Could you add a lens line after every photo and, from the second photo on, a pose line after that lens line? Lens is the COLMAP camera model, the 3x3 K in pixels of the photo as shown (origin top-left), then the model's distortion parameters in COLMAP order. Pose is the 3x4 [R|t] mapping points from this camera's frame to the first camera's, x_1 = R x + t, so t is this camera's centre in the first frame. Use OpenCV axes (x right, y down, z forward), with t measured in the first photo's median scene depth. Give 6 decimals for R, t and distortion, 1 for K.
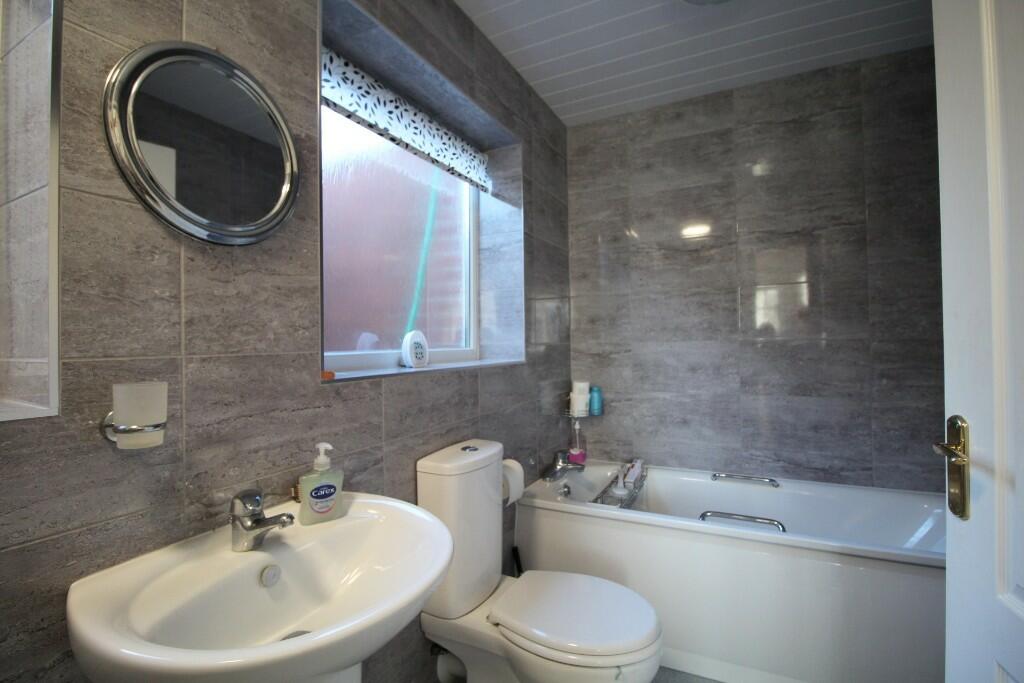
lens RADIAL K [[470.8, 0, 510.0], [0, 470.8, 337.8], [0, 0, 1]] dist [-0.022196, -0.000346]
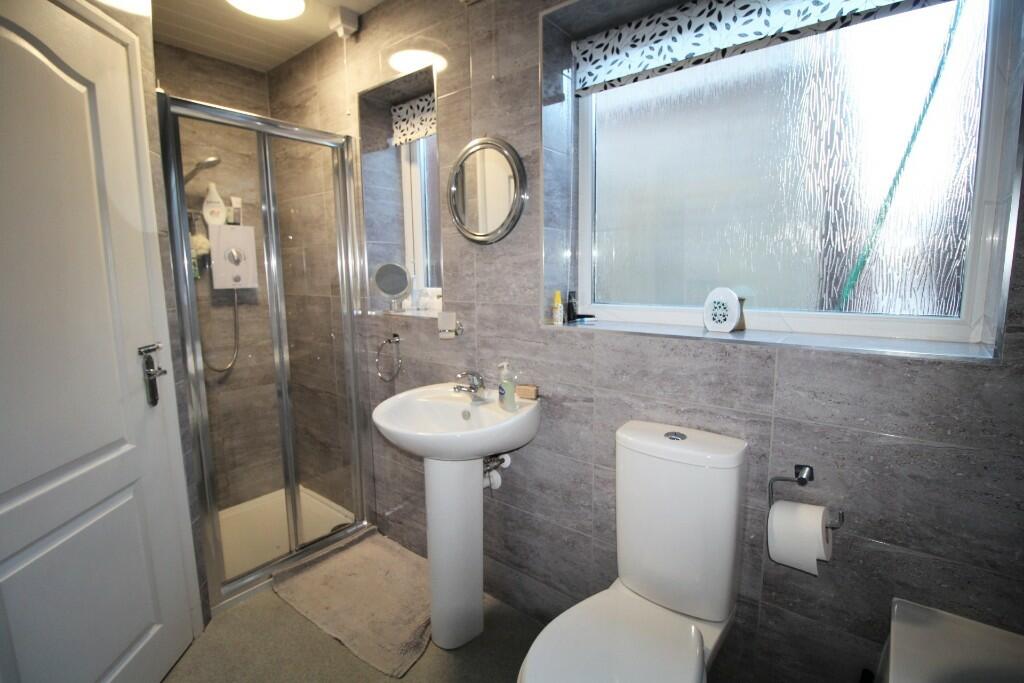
lens RADIAL K [[470.8, 0, 513.2], [0, 470.8, 338.0], [0, 0, 1]] dist [-0.022196, -0.000346]
pose [[-0.201052, 0.152198, -0.967685, 0.791491], [0.023275, 0.988320, 0.150608, -0.068663], [0.979304, 0.007758, -0.202246, 0.938288]]
